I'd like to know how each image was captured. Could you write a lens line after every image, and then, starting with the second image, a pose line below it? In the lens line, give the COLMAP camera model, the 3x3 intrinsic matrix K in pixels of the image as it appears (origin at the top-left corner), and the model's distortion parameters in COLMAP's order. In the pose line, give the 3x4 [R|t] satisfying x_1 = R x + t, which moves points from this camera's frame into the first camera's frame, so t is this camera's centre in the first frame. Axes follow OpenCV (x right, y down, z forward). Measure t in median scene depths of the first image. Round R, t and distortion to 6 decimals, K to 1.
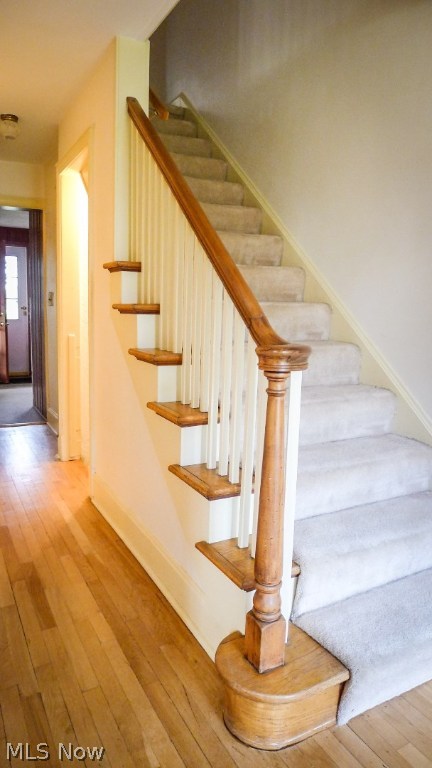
lens RADIAL K [[511.8, 0, 213.9], [0, 511.8, 386.5], [0, 0, 1]] dist [-0.037110, -0.001272]
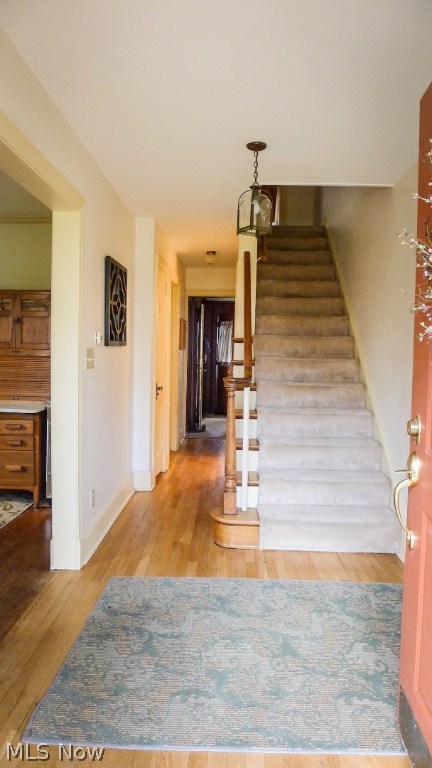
lens RADIAL K [[511.8, 0, 215.9], [0, 511.8, 384.7], [0, 0, 1]] dist [-0.037110, -0.001272]
pose [[0.865800, 0.029755, -0.499505, 0.677519], [-0.079643, 0.993700, -0.078852, 0.082839], [0.494012, 0.108052, 0.862715, -0.635249]]
